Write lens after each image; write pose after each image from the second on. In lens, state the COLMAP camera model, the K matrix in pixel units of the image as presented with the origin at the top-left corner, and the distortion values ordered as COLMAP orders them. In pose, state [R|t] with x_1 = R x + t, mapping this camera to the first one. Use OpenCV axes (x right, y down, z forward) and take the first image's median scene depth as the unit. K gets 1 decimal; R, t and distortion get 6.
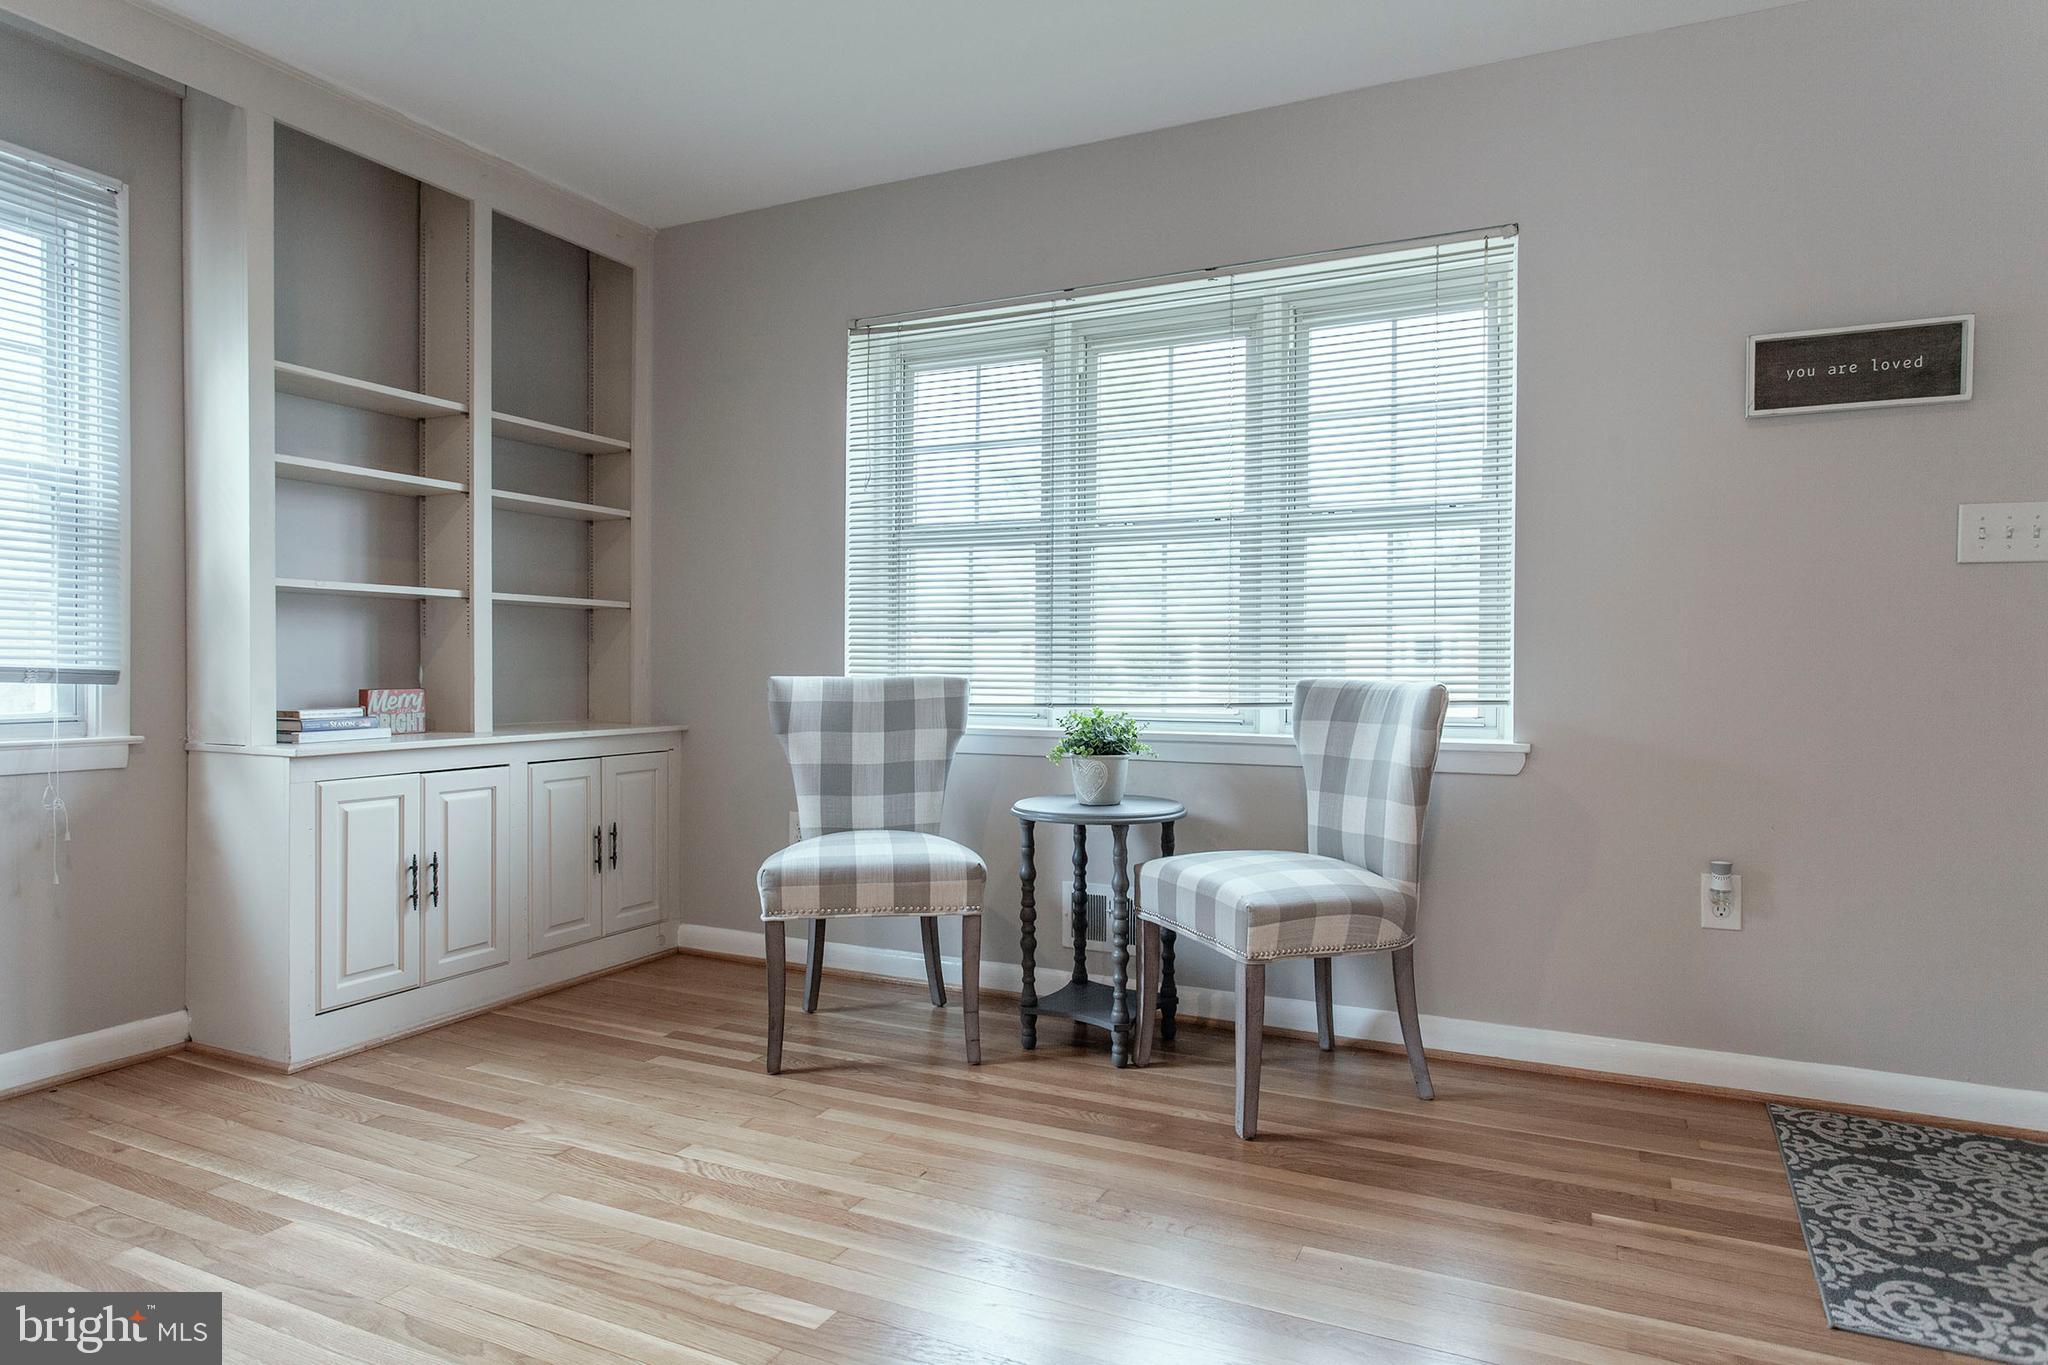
lens RADIAL K [[1210.4, 0, 1023.8], [0, 1210.4, 680.2], [0, 0, 1]] dist [-0.007751, 0.003857]
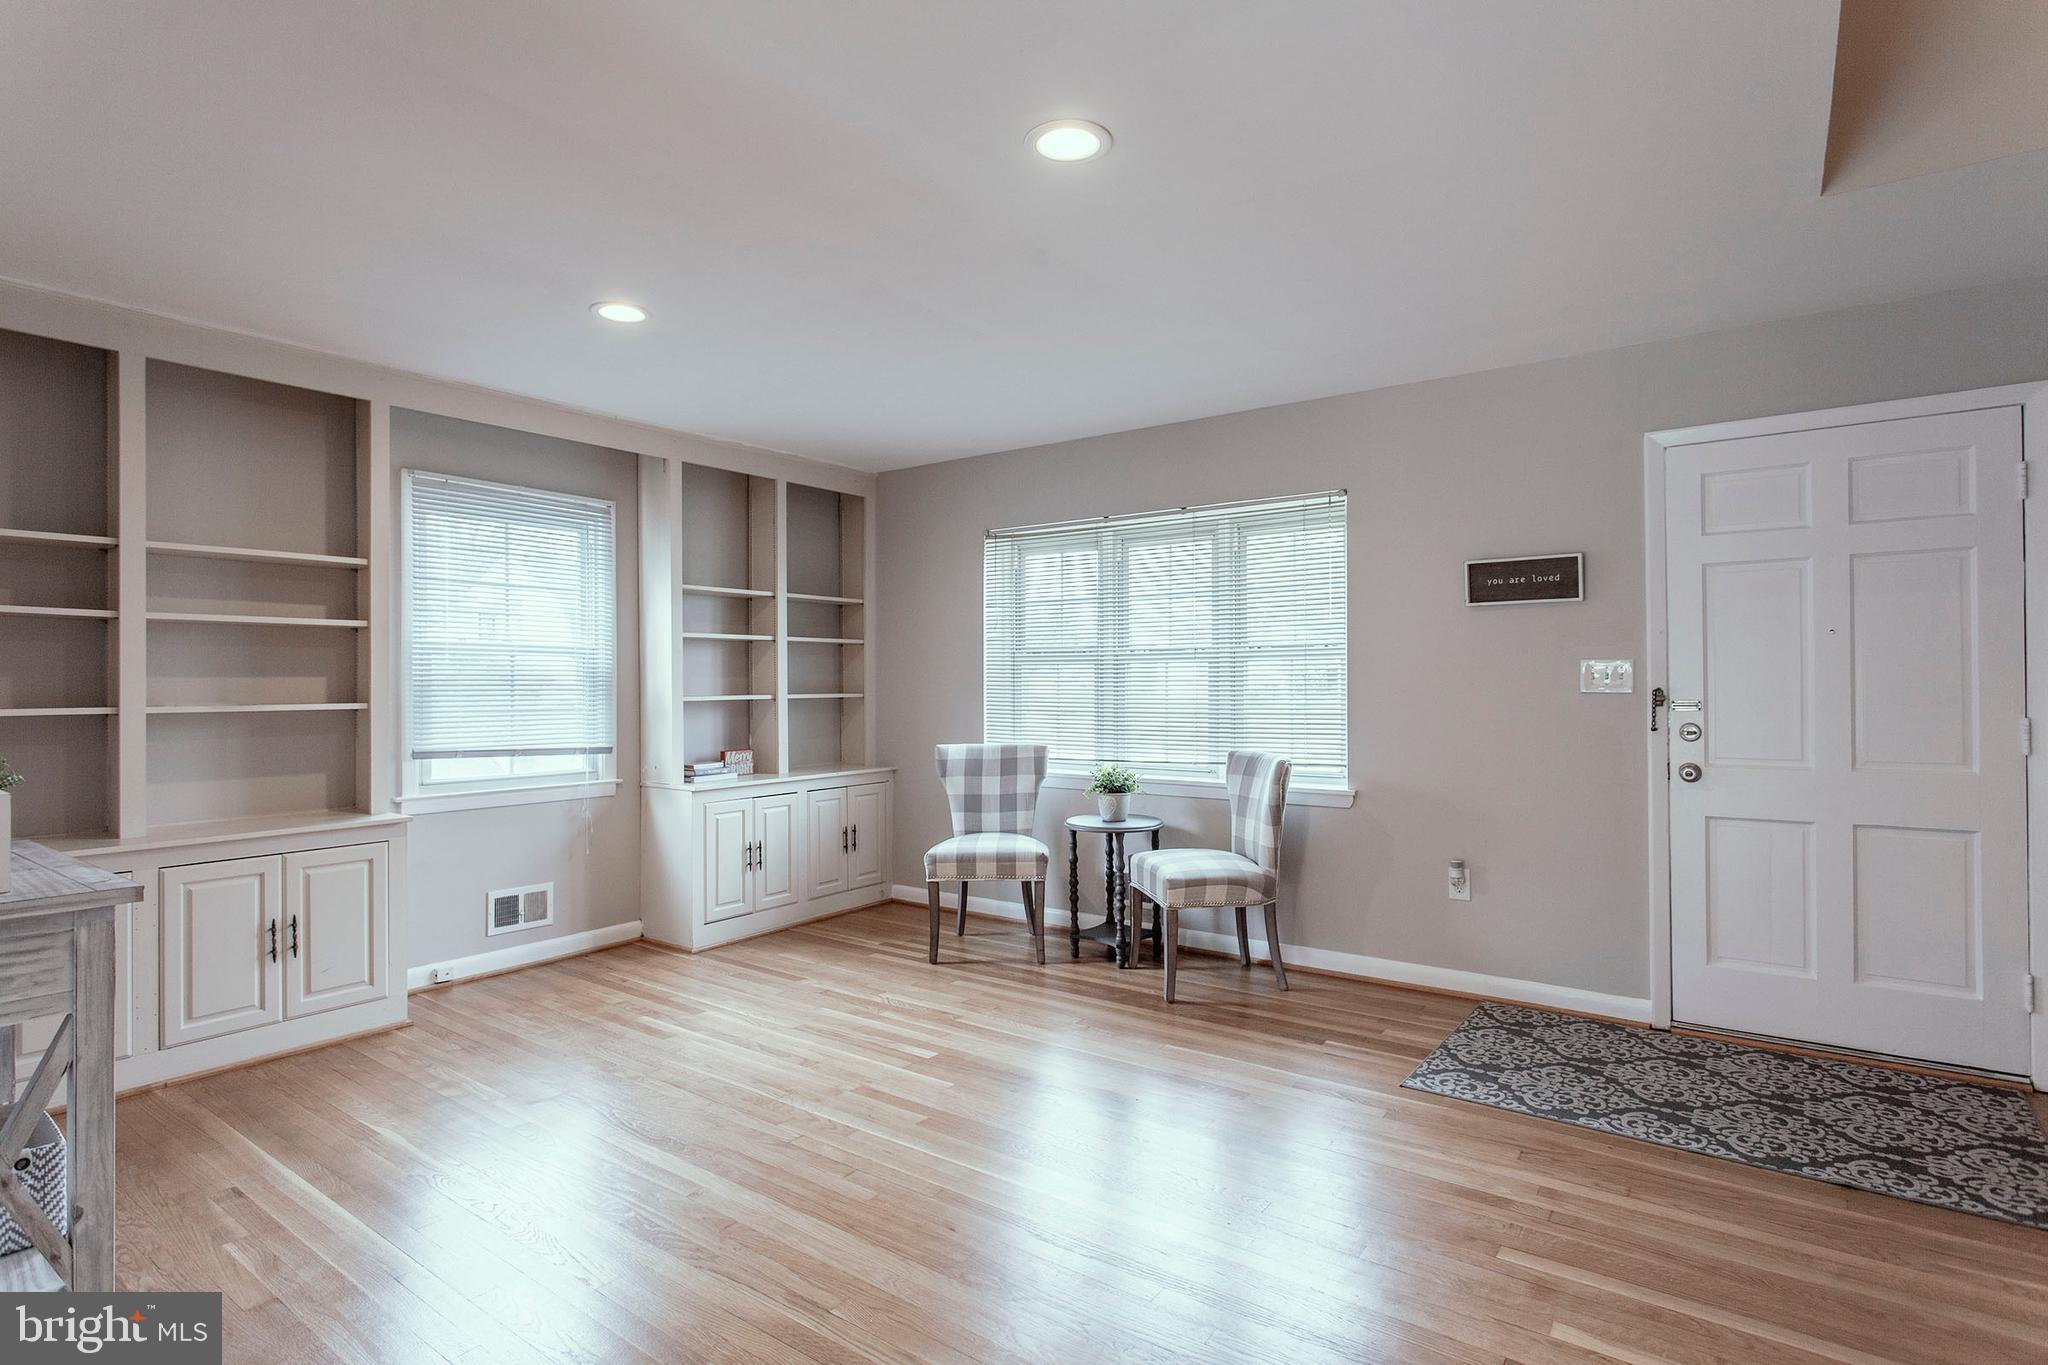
lens RADIAL K [[1020.1, 0, 1026.2], [0, 1020.1, 680.4], [0, 0, 1]] dist [-0.012618, 0.005587]
pose [[0.984220, -0.009241, -0.176708, 0.212402], [0.007177, 0.999898, -0.012317, -0.089218], [0.176804, 0.010854, 0.984186, -0.516247]]
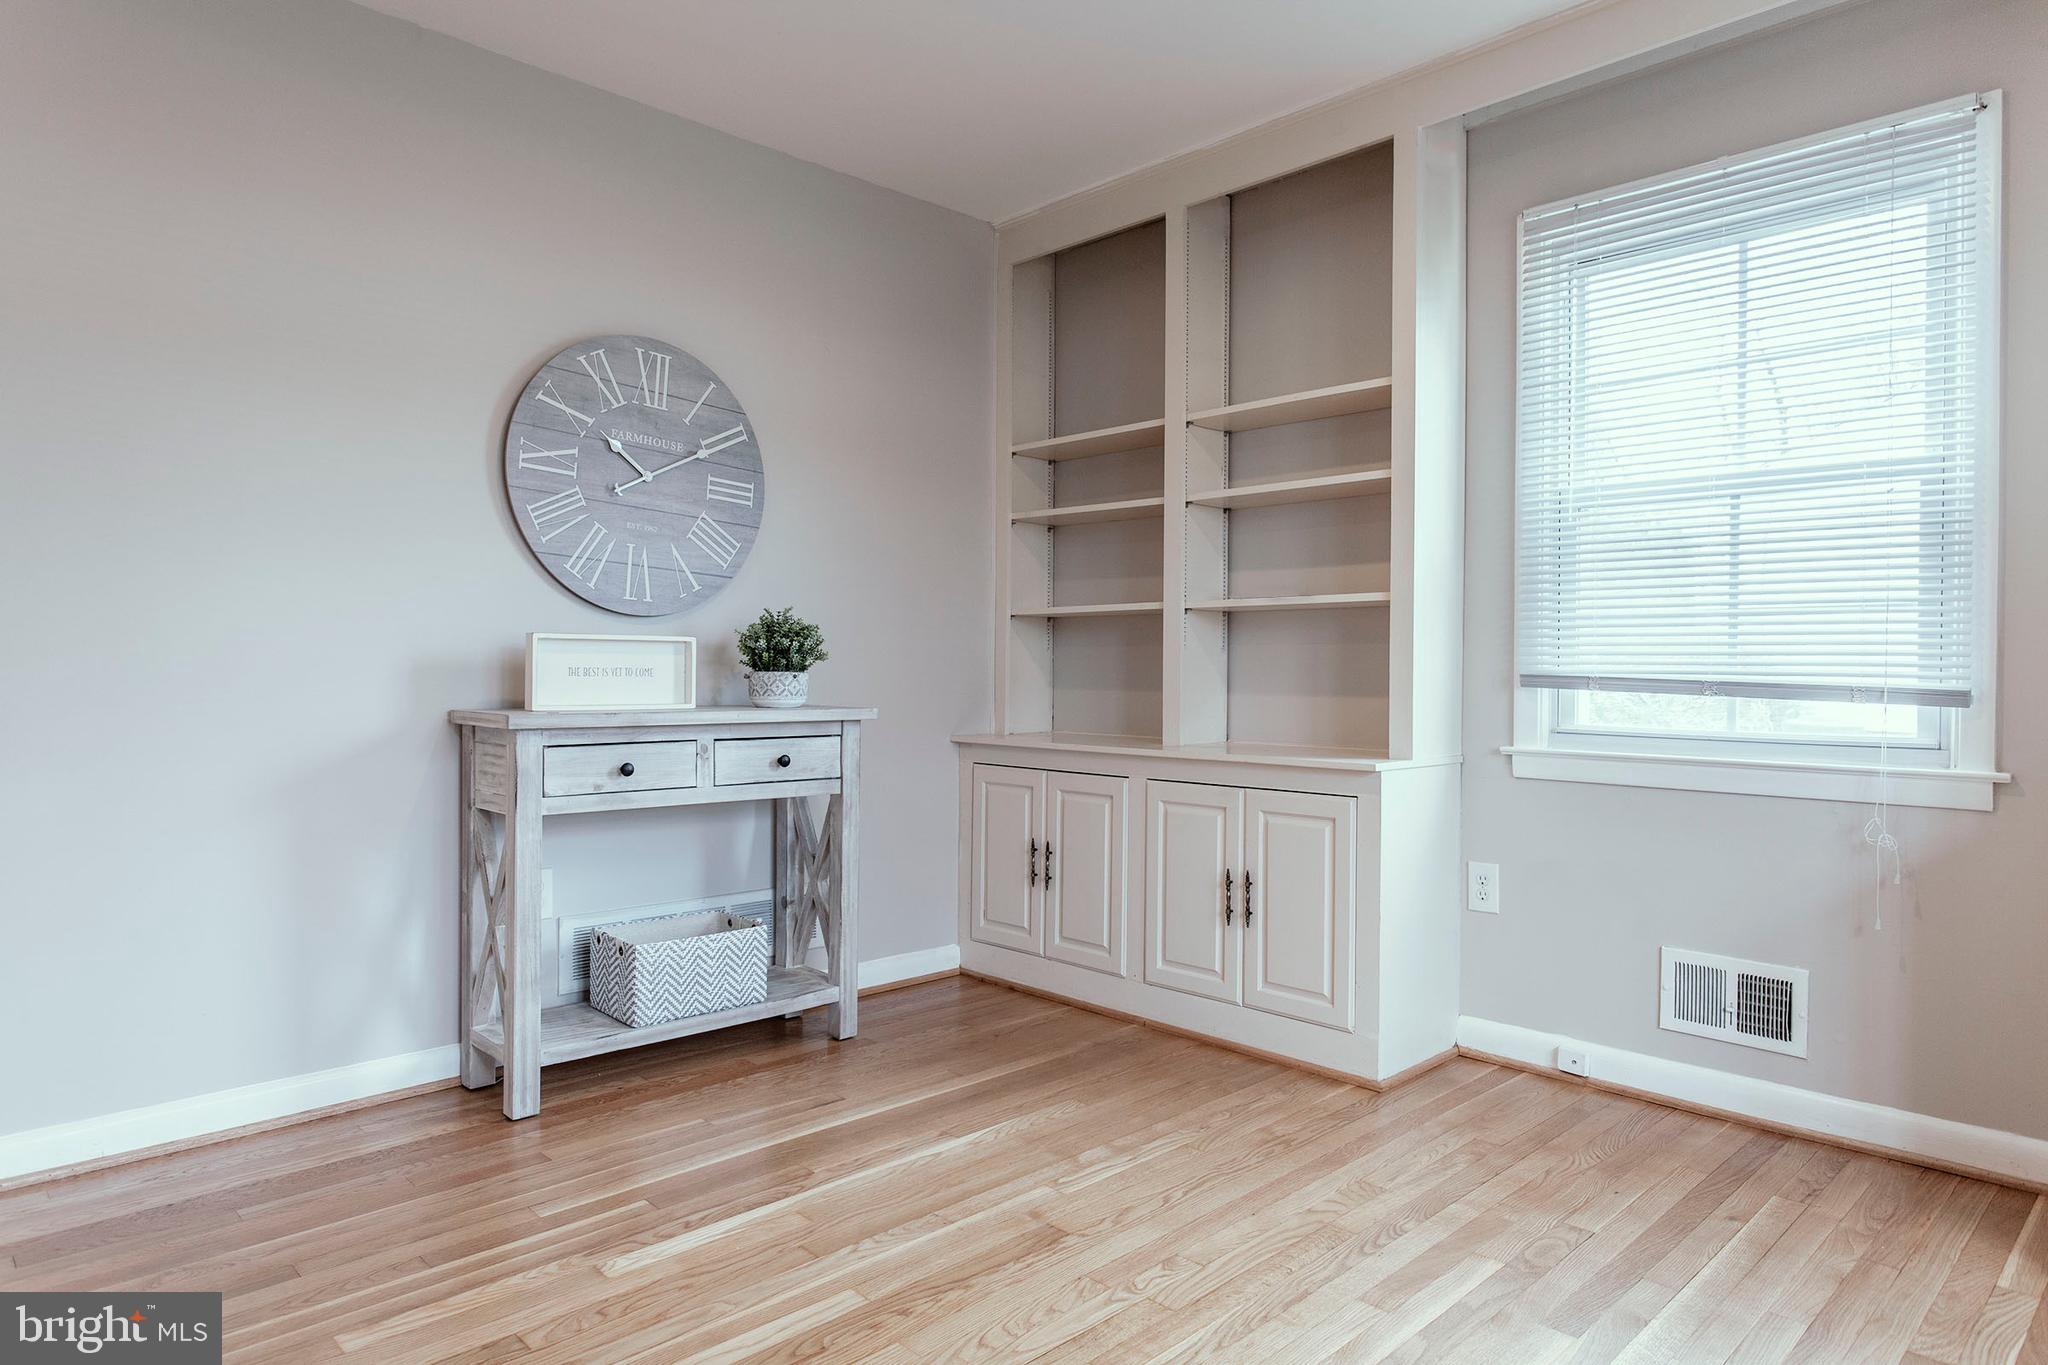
lens RADIAL K [[1210.4, 0, 1010.1], [0, 1210.4, 678.5], [0, 0, 1]] dist [-0.007751, 0.003857]
pose [[-0.339881, -0.000344, -0.940468, 0.234468], [-0.016938, 0.999840, 0.005756, -0.009690], [0.940316, 0.017886, -0.339833, 0.642451]]
